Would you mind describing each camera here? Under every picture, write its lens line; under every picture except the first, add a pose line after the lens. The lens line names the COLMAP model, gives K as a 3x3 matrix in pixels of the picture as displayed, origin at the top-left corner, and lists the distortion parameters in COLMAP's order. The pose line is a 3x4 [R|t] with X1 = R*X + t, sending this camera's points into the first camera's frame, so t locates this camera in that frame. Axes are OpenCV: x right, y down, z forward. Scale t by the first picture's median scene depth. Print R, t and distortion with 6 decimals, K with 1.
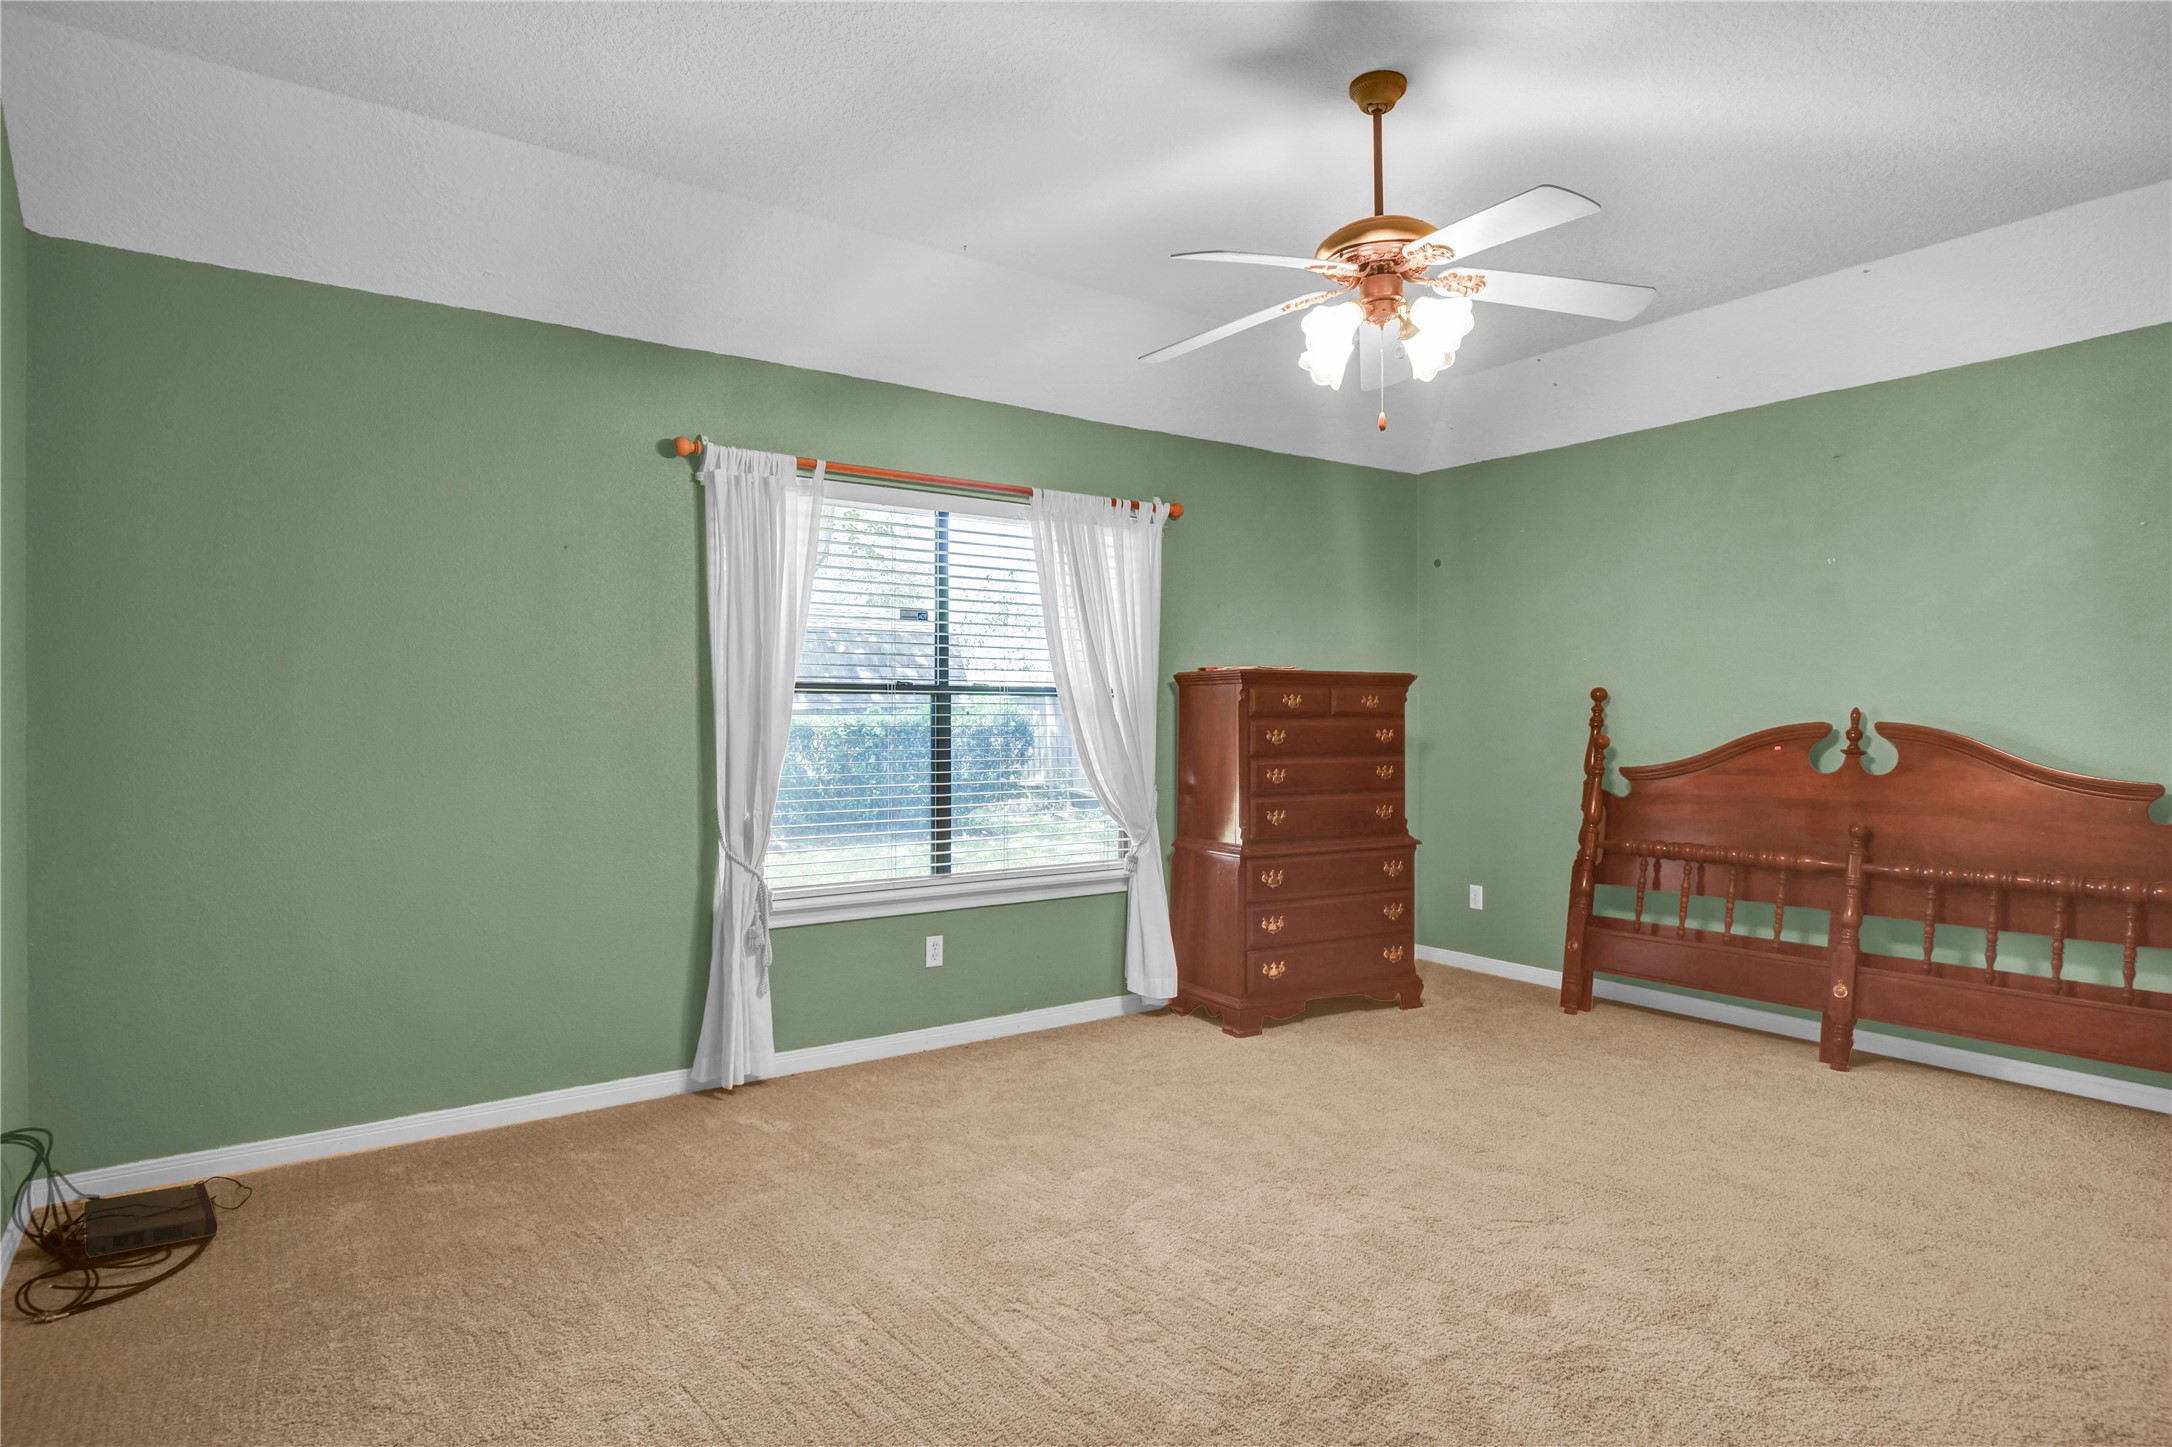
lens RADIAL K [[1212.9, 0, 1084.9], [0, 1212.9, 714.9], [0, 0, 1]] dist [0.011260, 0.000839]
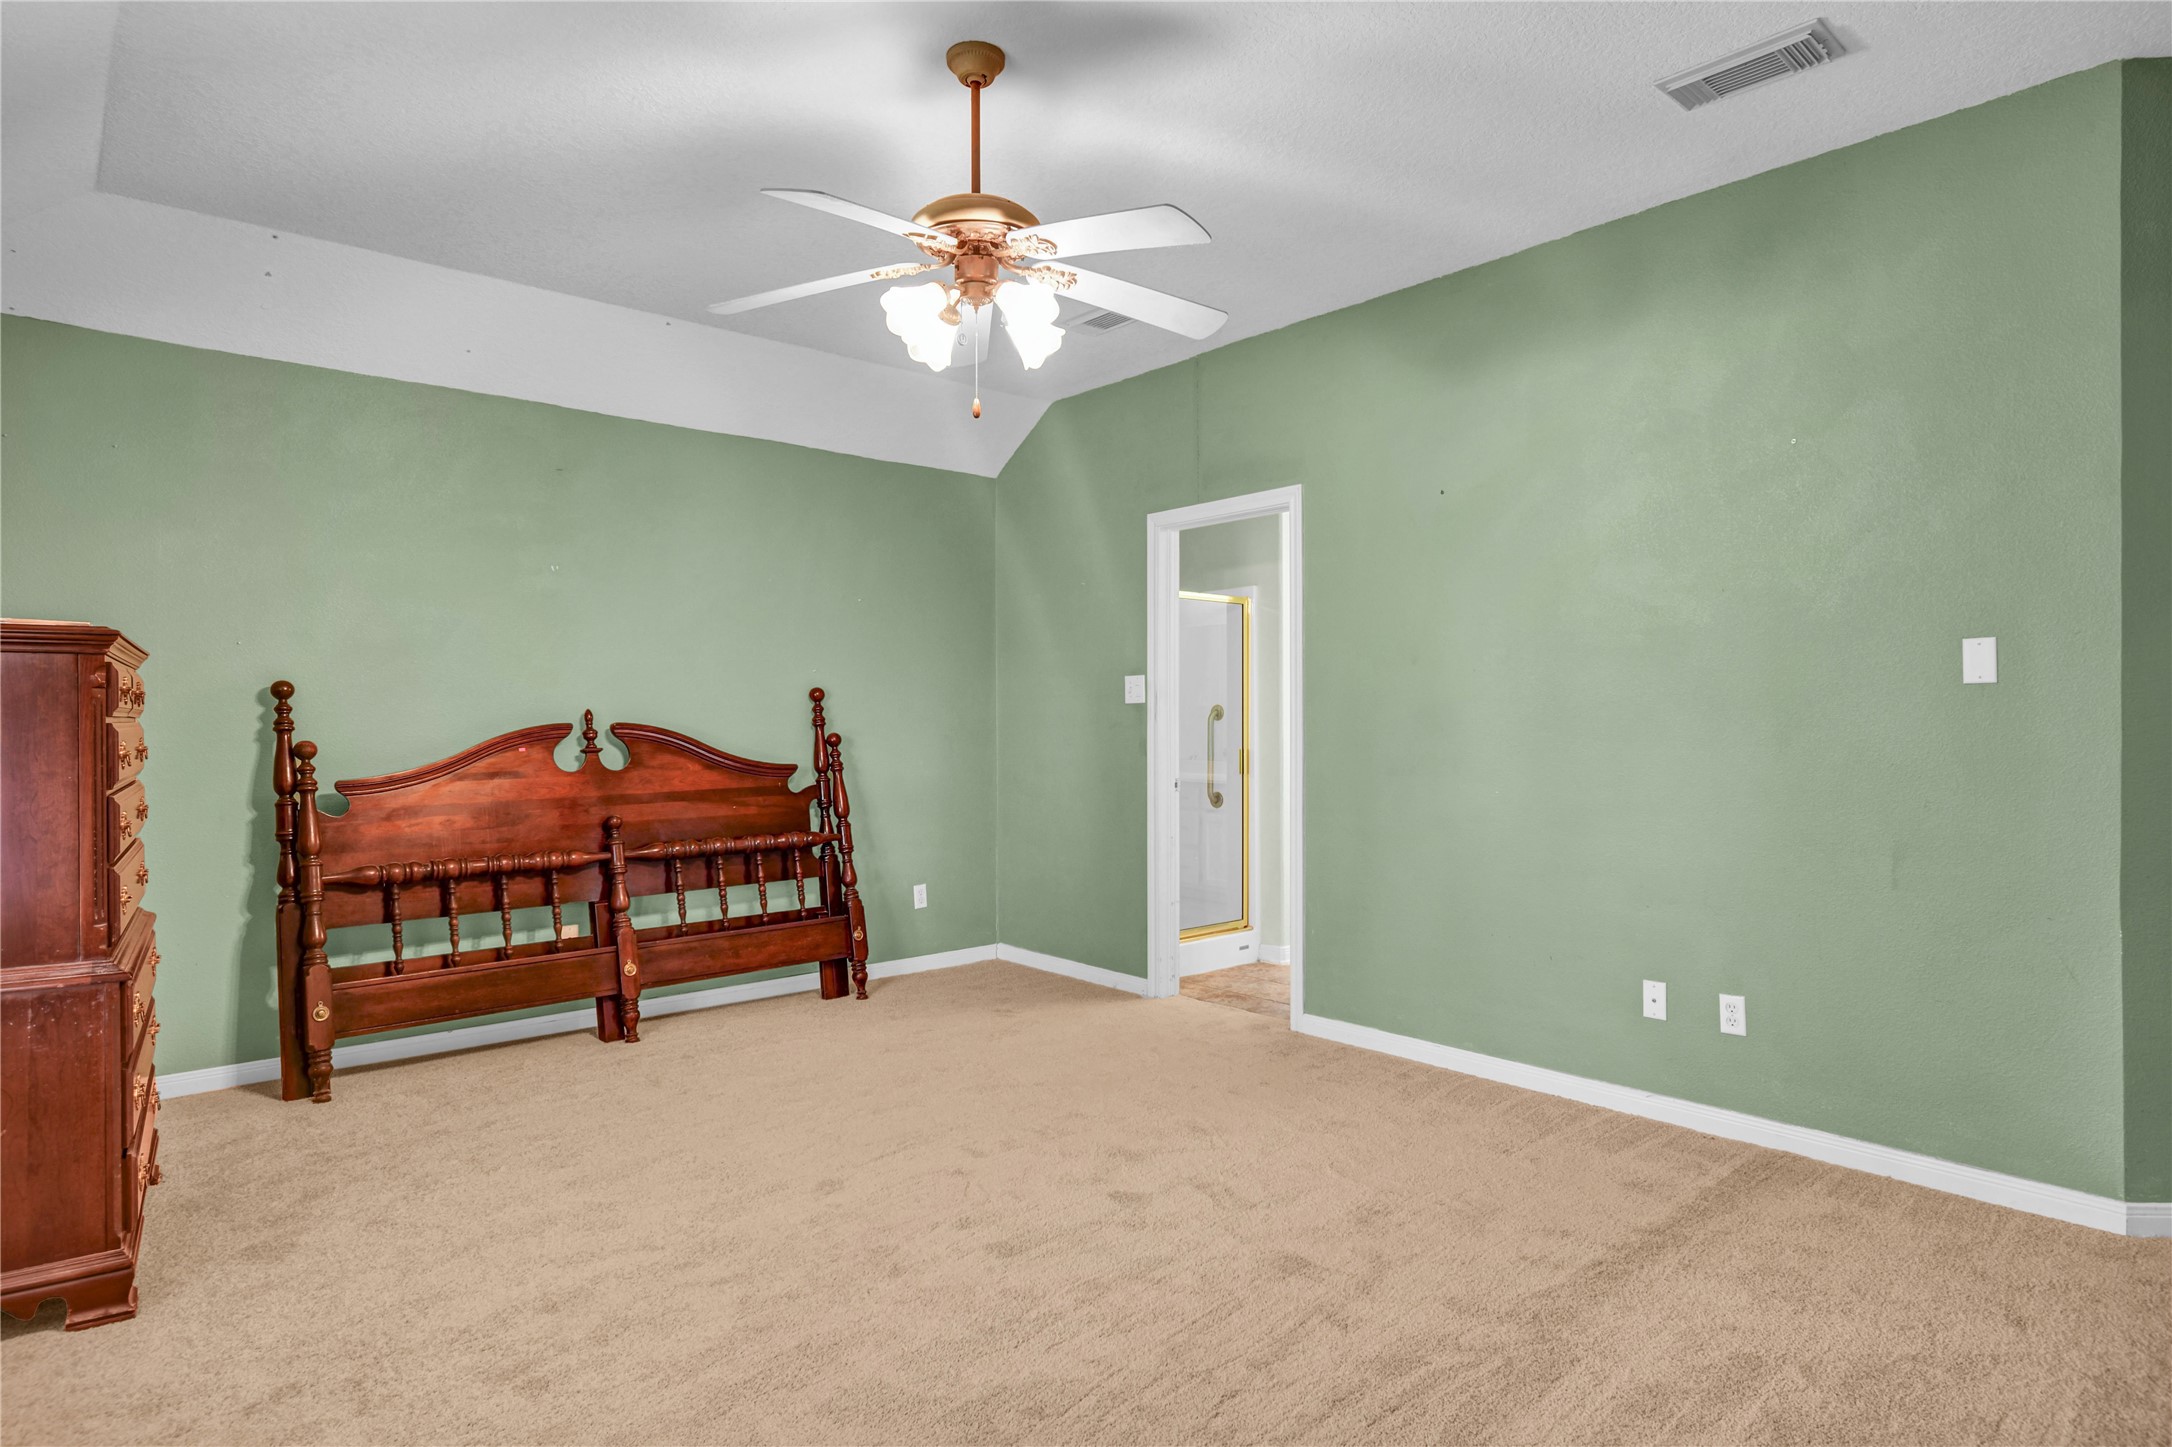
lens RADIAL K [[1212.9, 0, 1084.9], [0, 1212.9, 714.9], [0, 0, 1]] dist [0.011260, 0.000839]
pose [[-0.111479, 0.004700, 0.993756, -0.540127], [0.001601, 0.999988, -0.004550, 0.005005], [-0.993766, 0.001084, -0.111485, 0.764531]]
